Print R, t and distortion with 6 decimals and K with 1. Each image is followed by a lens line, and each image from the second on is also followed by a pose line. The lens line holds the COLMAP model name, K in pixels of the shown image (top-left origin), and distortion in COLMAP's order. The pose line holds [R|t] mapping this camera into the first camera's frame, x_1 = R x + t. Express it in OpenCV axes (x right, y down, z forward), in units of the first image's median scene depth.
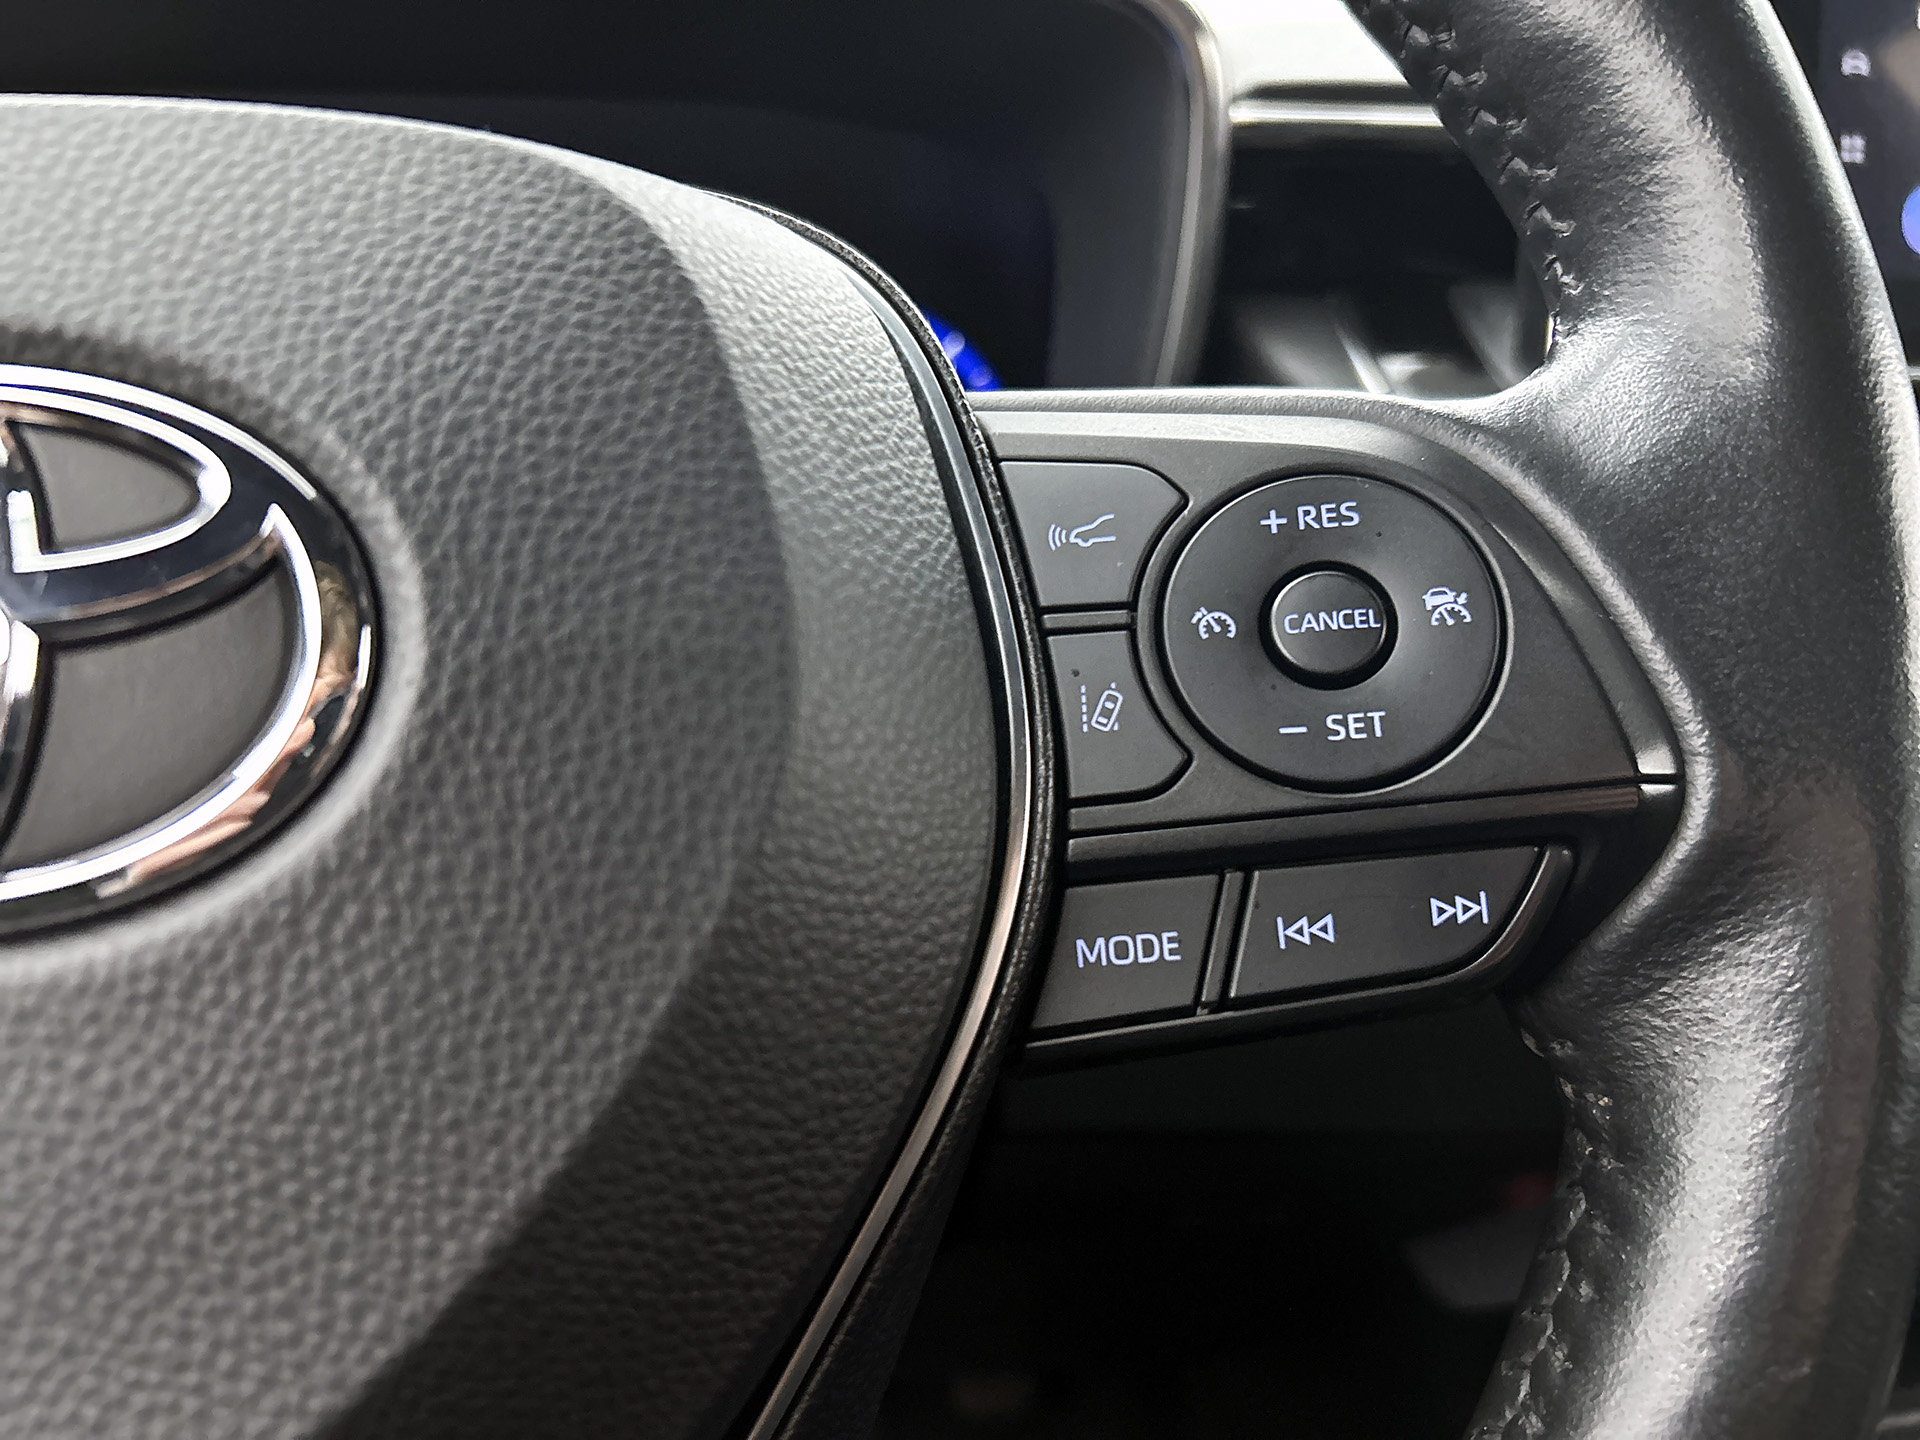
lens RADIAL K [[1406.1, 0, 954.0], [0, 1406.1, 711.2], [0, 0, 1]] dist [0.014485, -0.045601]
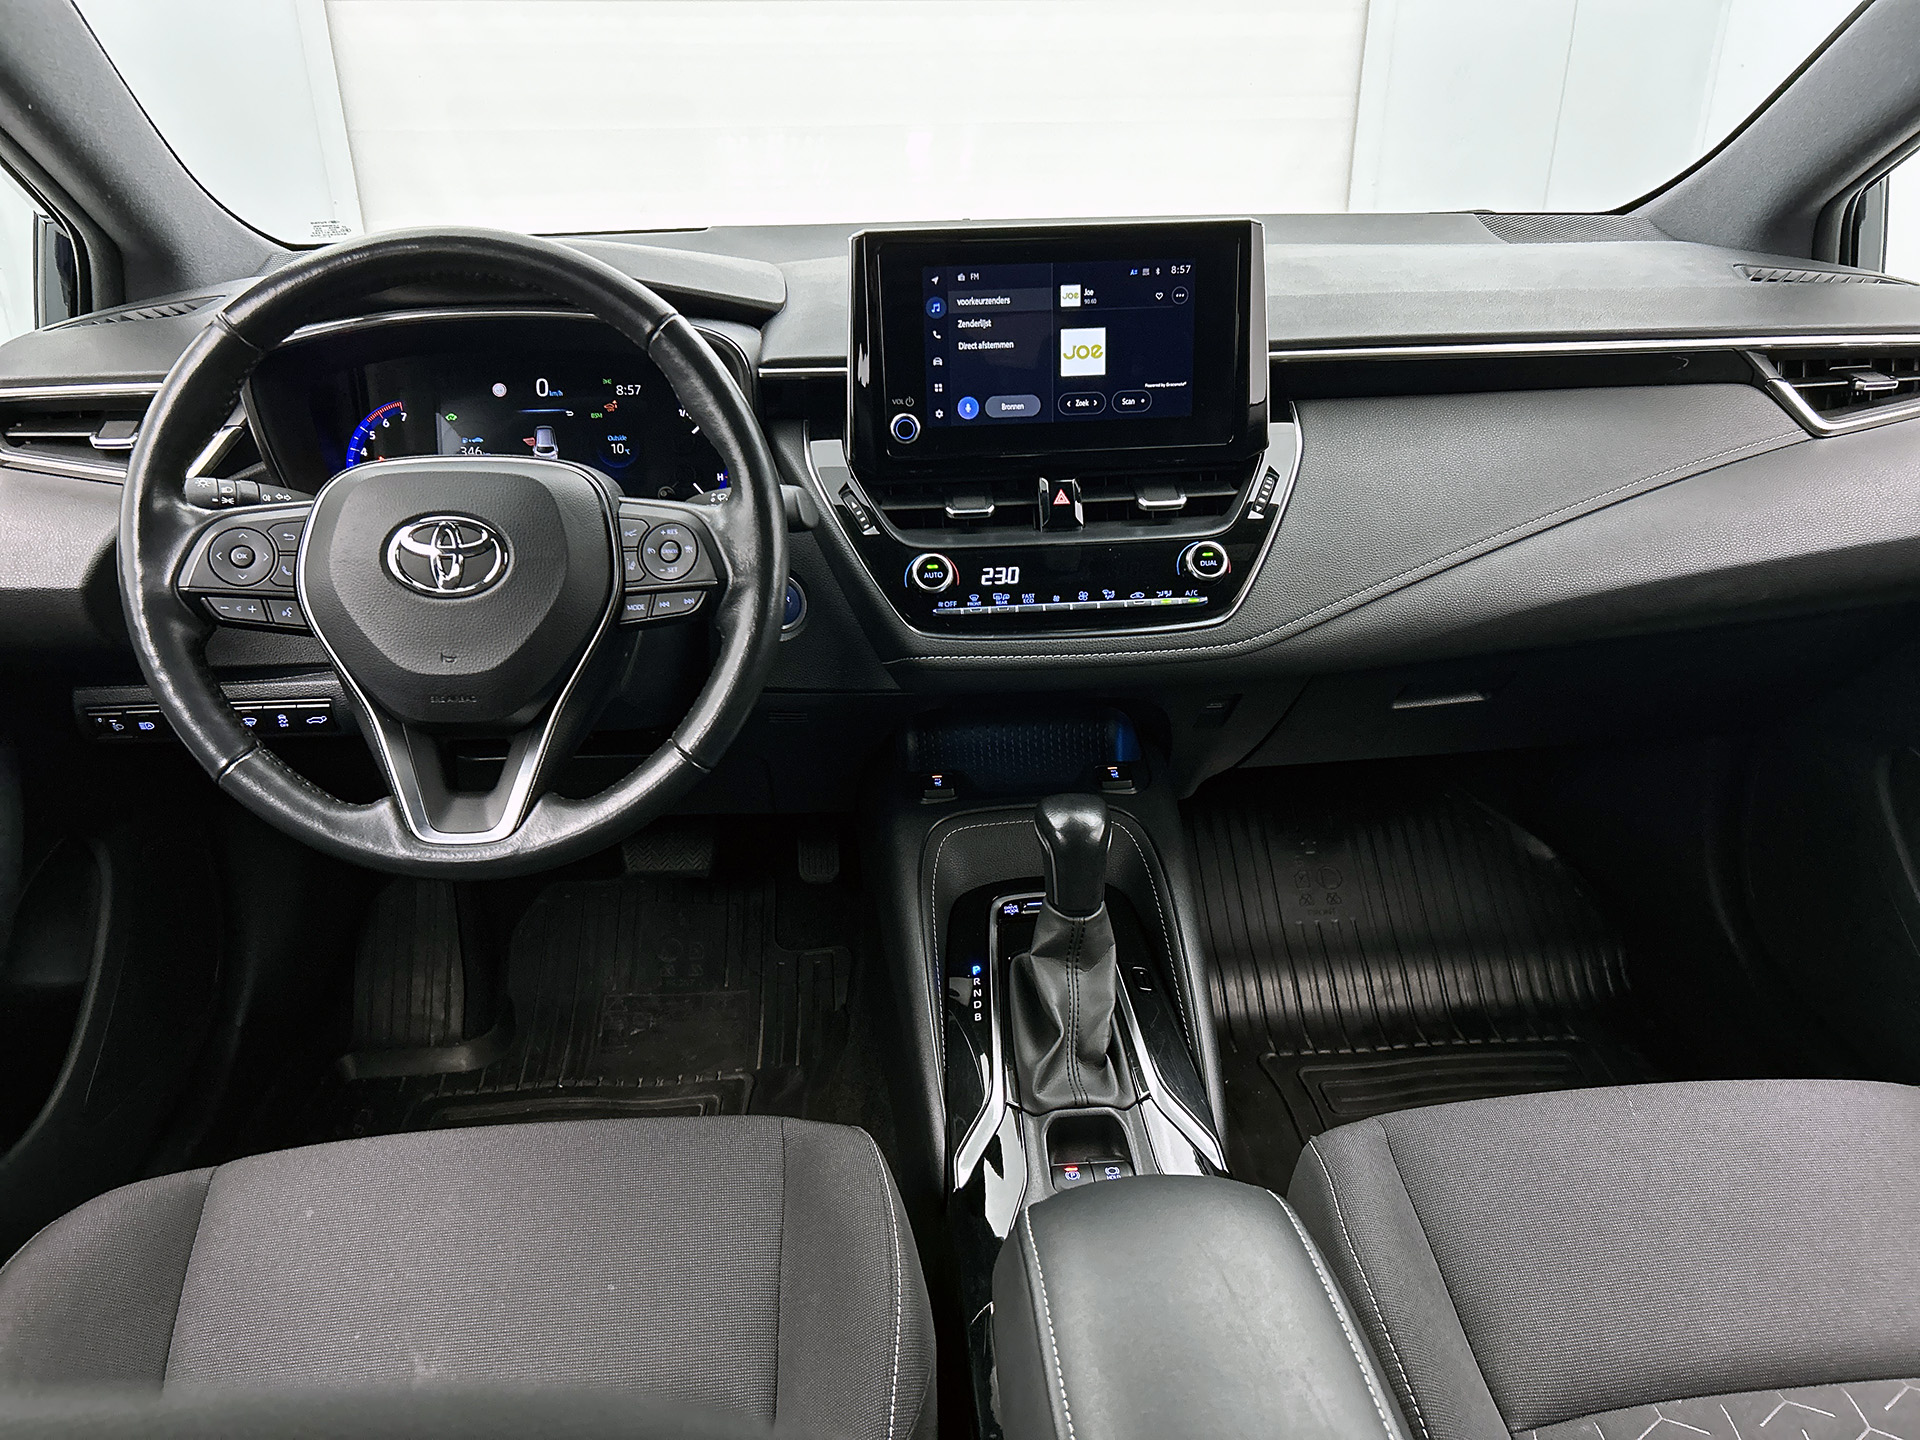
lens RADIAL K [[1406.1, 0, 957.0], [0, 1406.1, 728.0], [0, 0, 1]] dist [0.014485, -0.045601]
pose [[0.996449, 0.027260, -0.079669, 2.245259], [-0.014176, 0.986951, 0.160395, -0.338967], [0.083002, -0.158696, 0.983832, -5.473743]]
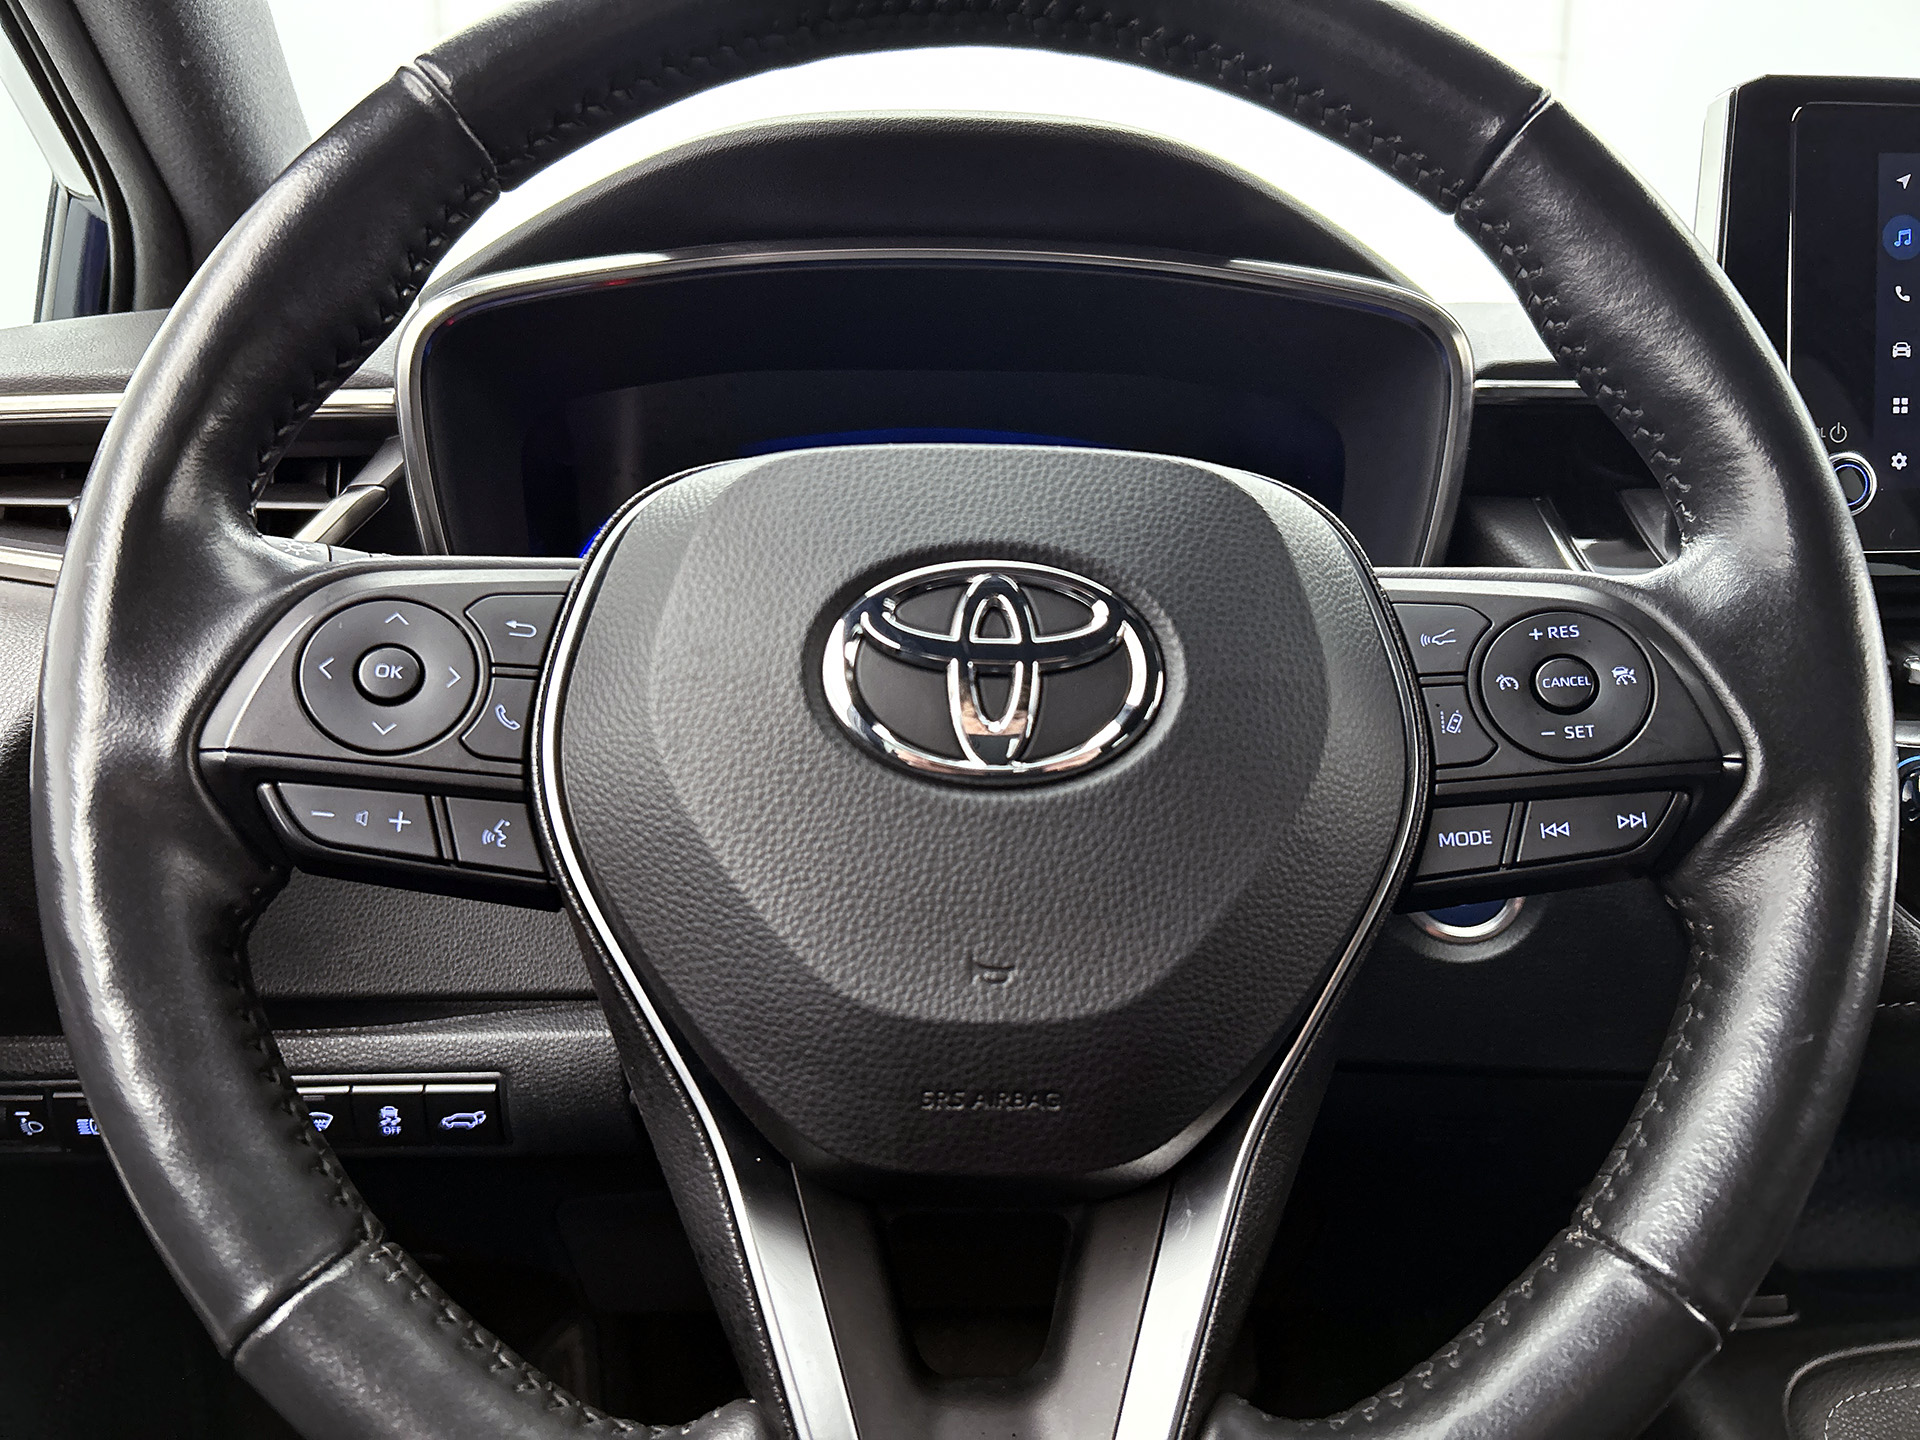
lens RADIAL K [[1406.1, 0, 959.9], [0, 1406.1, 733.2], [0, 0, 1]] dist [0.014485, -0.045601]
pose [[0.993941, 0.019187, -0.108228, -0.457286], [-0.028659, 0.995826, -0.086658, 0.251721], [0.106113, 0.089235, 0.990342, -1.325234]]
